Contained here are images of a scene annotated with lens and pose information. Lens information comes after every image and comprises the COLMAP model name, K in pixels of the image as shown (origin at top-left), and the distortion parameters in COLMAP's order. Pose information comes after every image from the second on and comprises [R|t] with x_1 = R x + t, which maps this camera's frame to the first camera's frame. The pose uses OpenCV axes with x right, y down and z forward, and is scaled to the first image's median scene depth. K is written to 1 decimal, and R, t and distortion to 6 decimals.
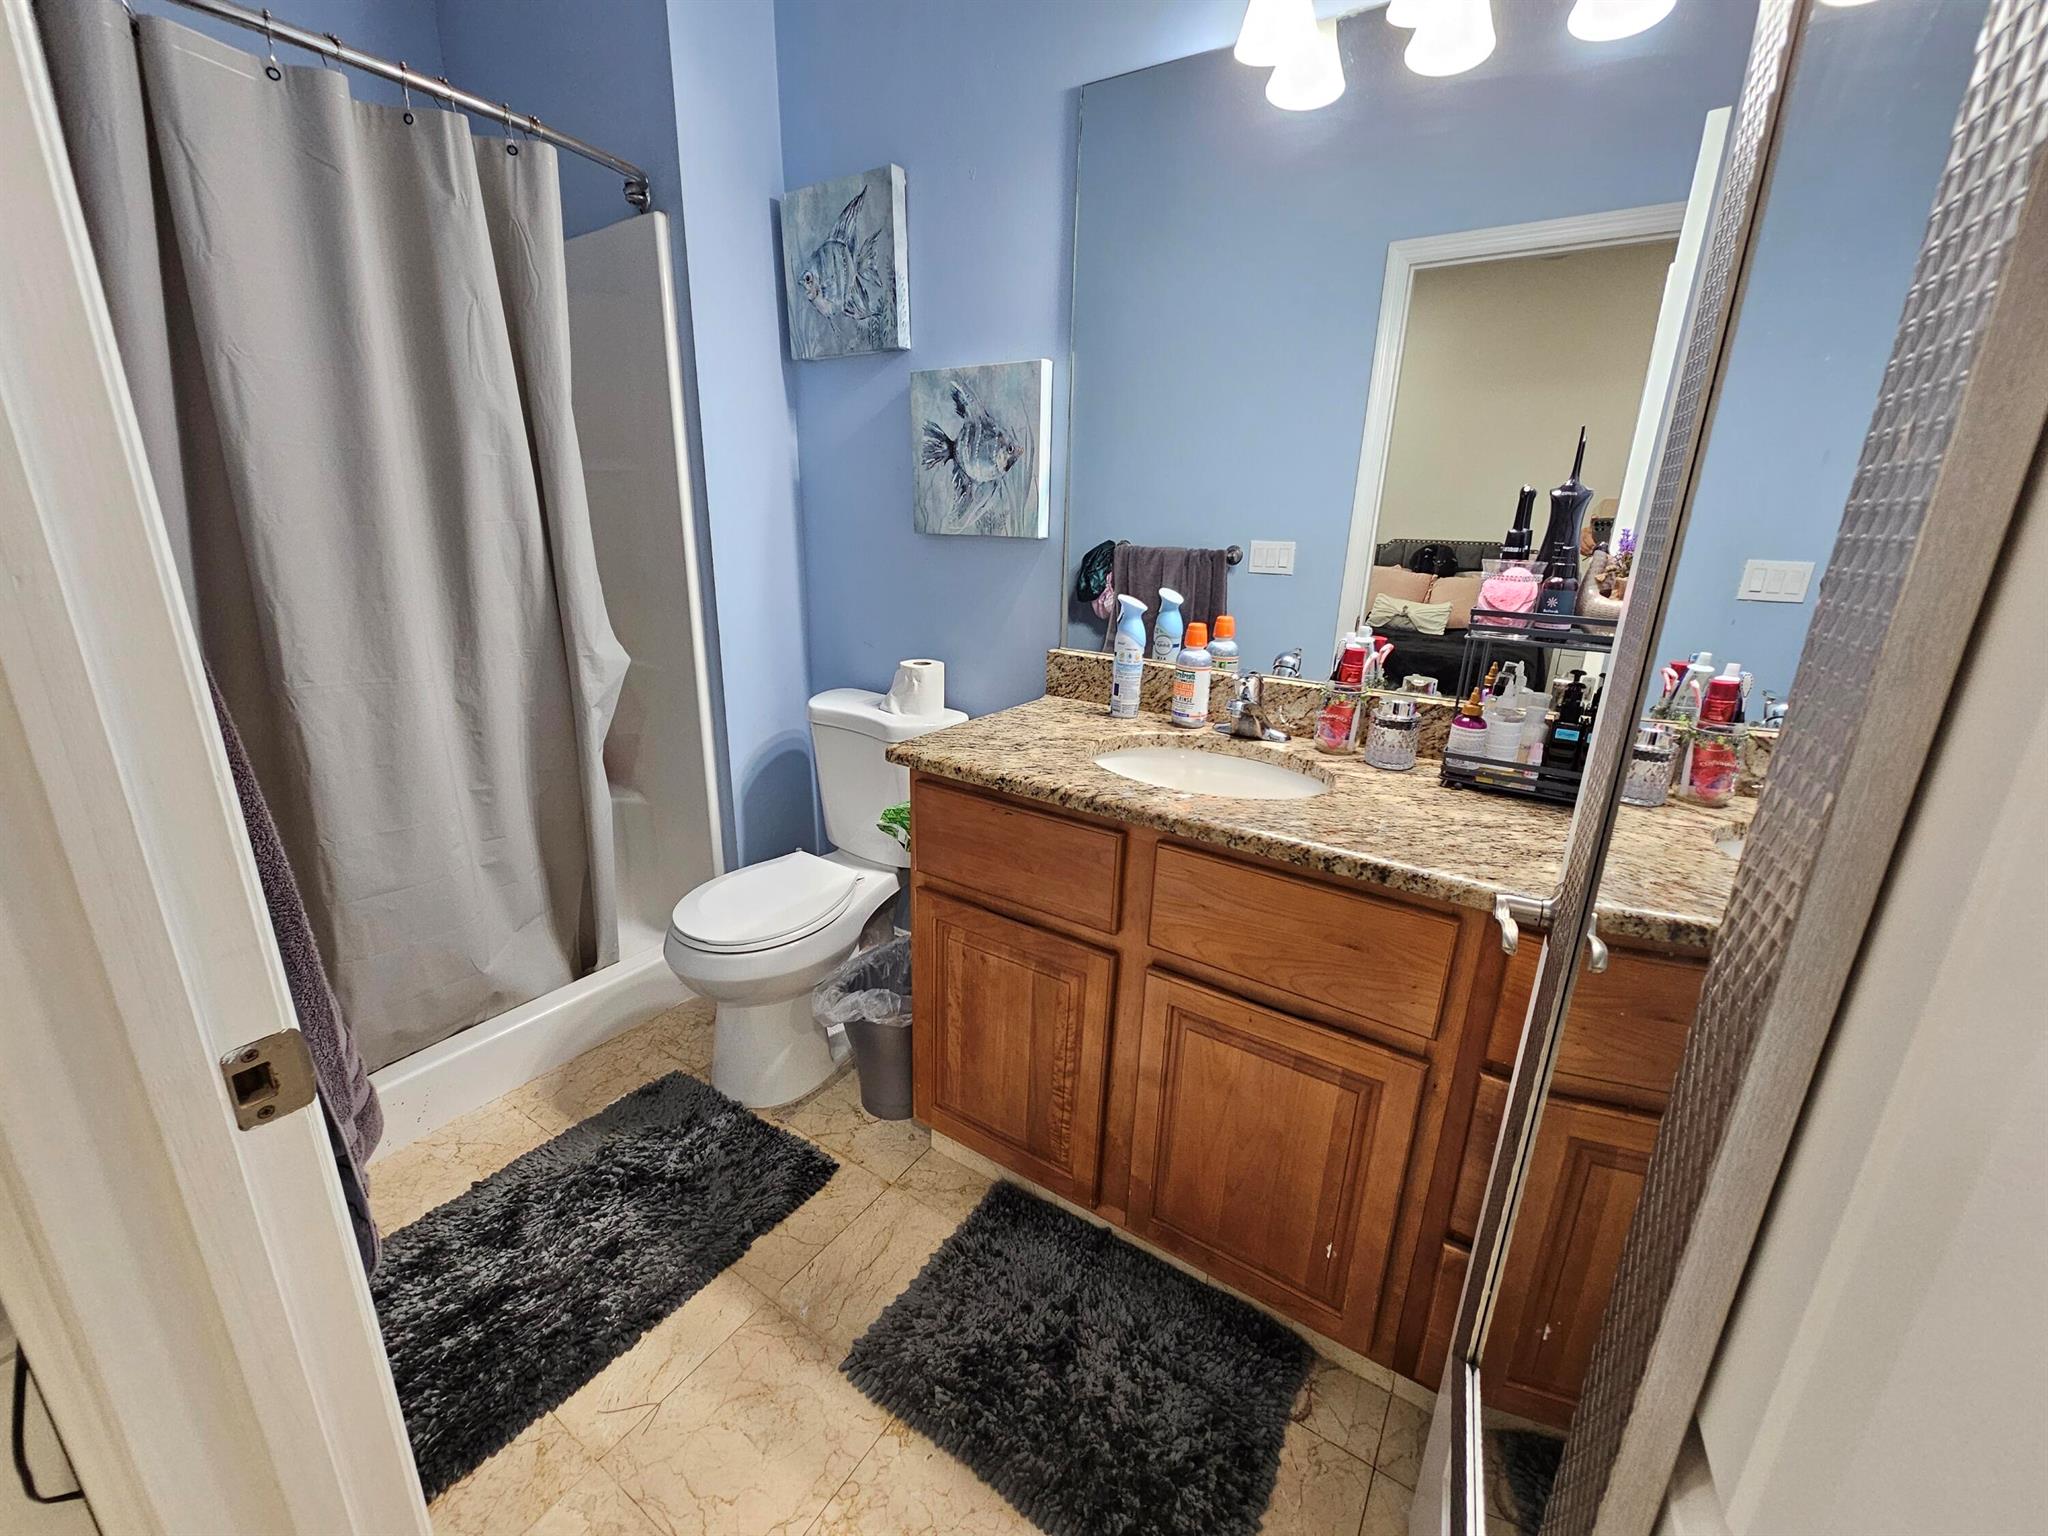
lens RADIAL K [[830.7, 0, 1019.0], [0, 830.7, 765.3], [0, 0, 1]] dist [-0.000833, -0.000494]
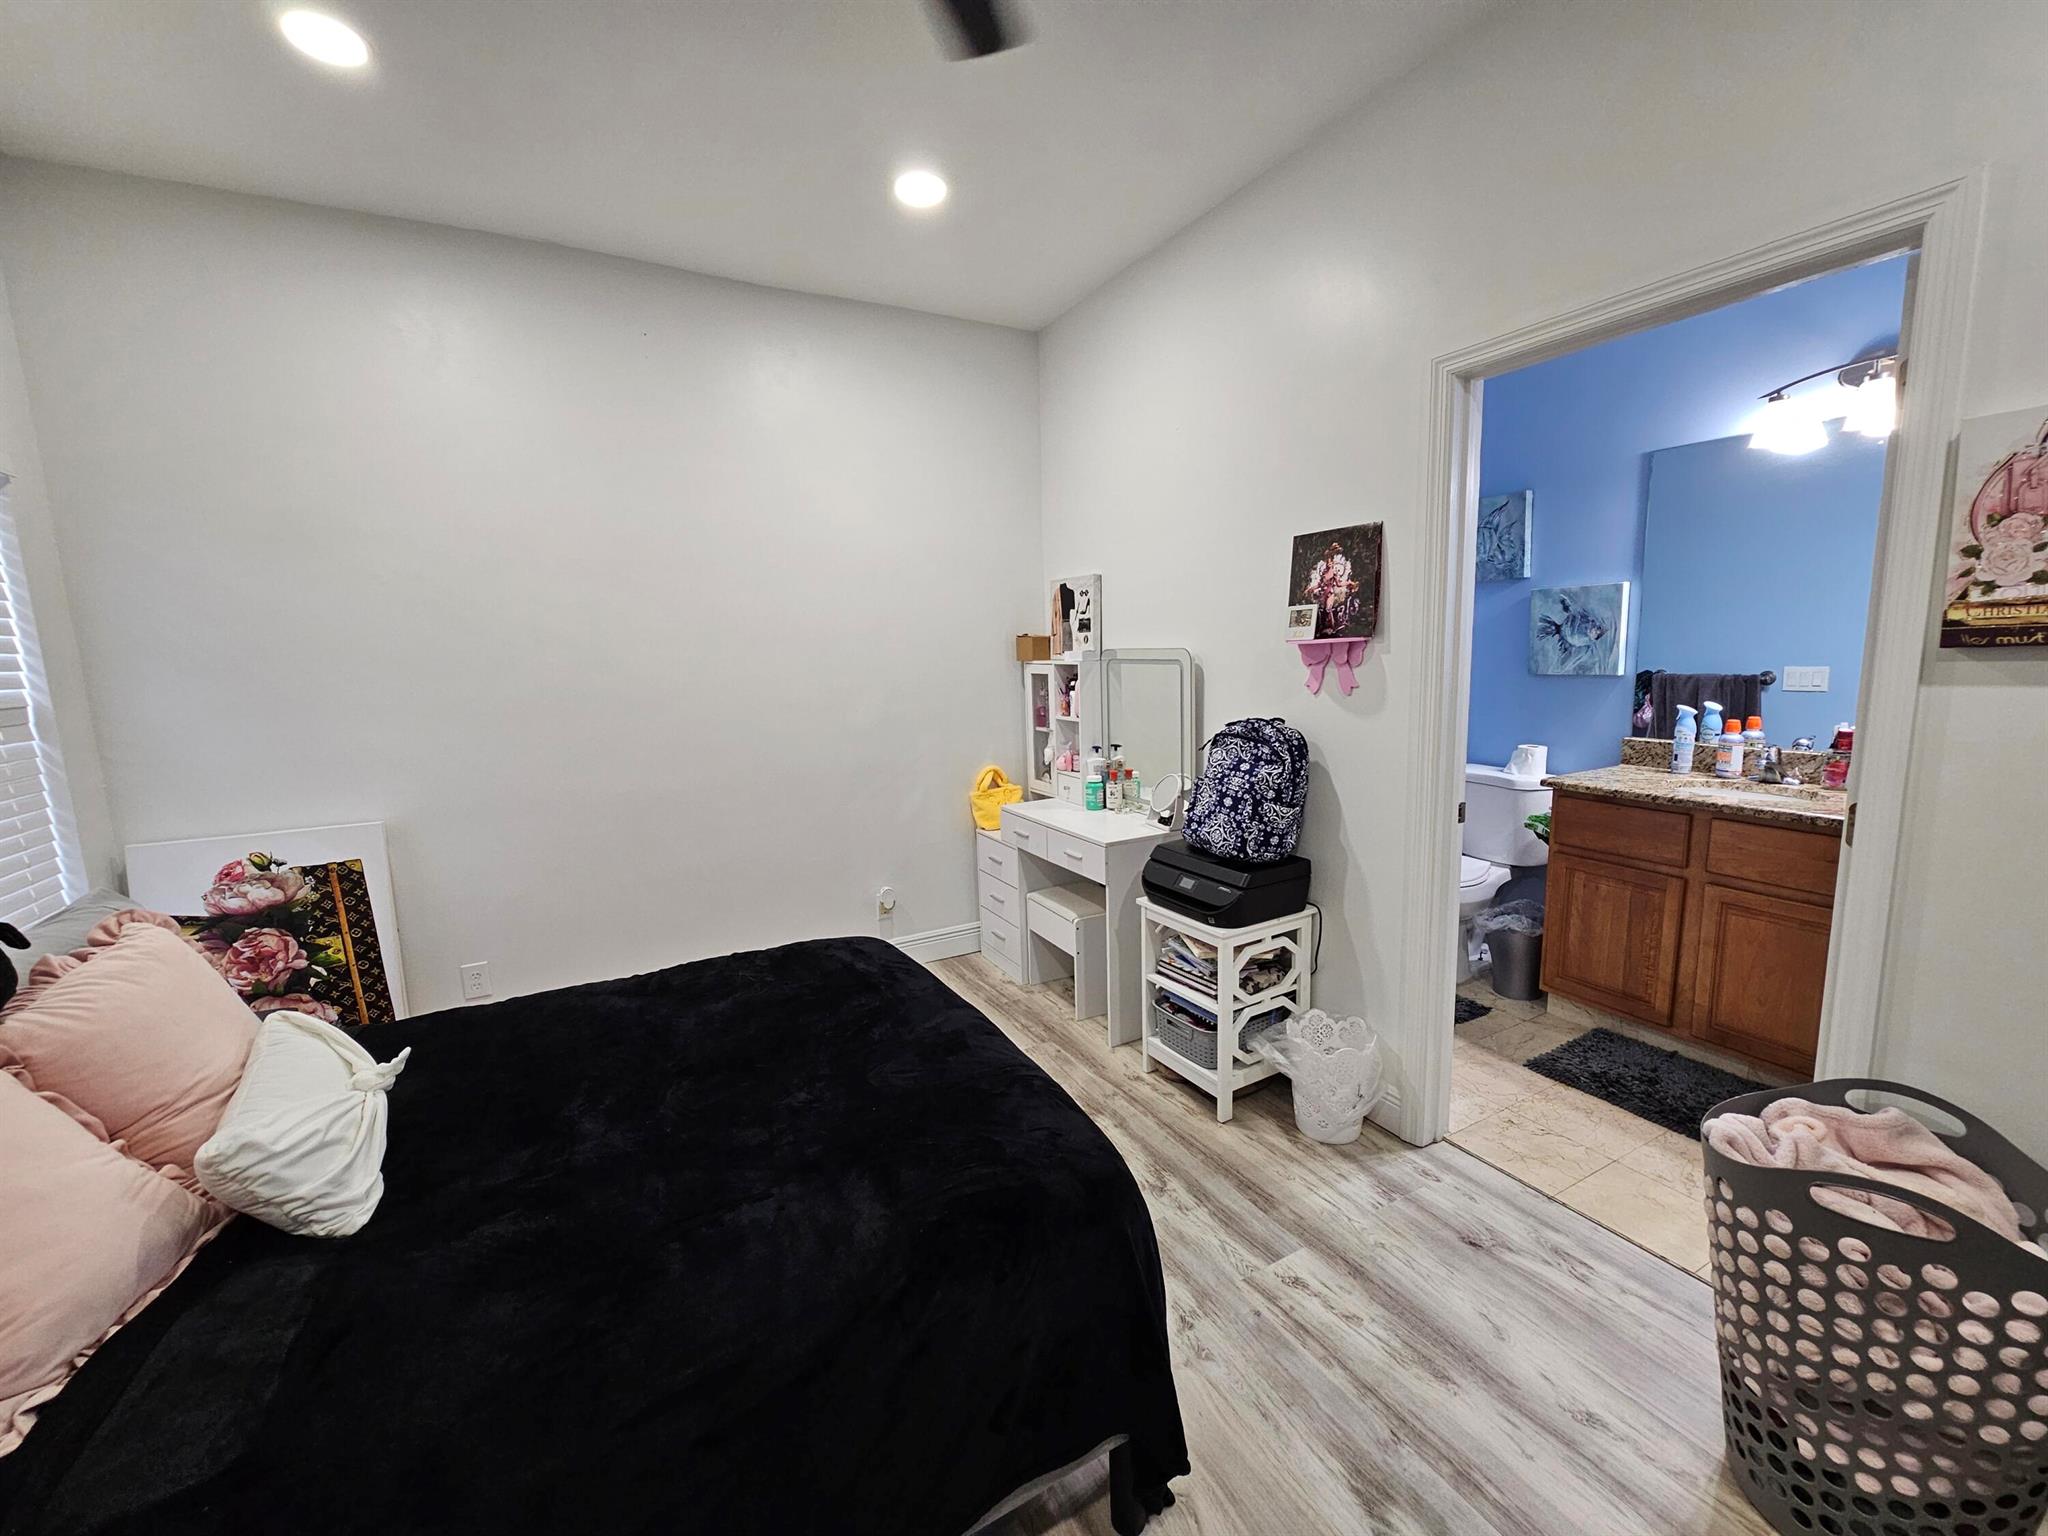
lens RADIAL K [[830.7, 0, 1029.6], [0, 830.7, 769.7], [0, 0, 1]] dist [-0.000833, -0.000494]
pose [[0.881055, 0.016691, -0.472720, -0.248683], [-0.086012, 0.988369, -0.125412, 0.263868], [0.465128, 0.151154, 0.872243, -1.133386]]
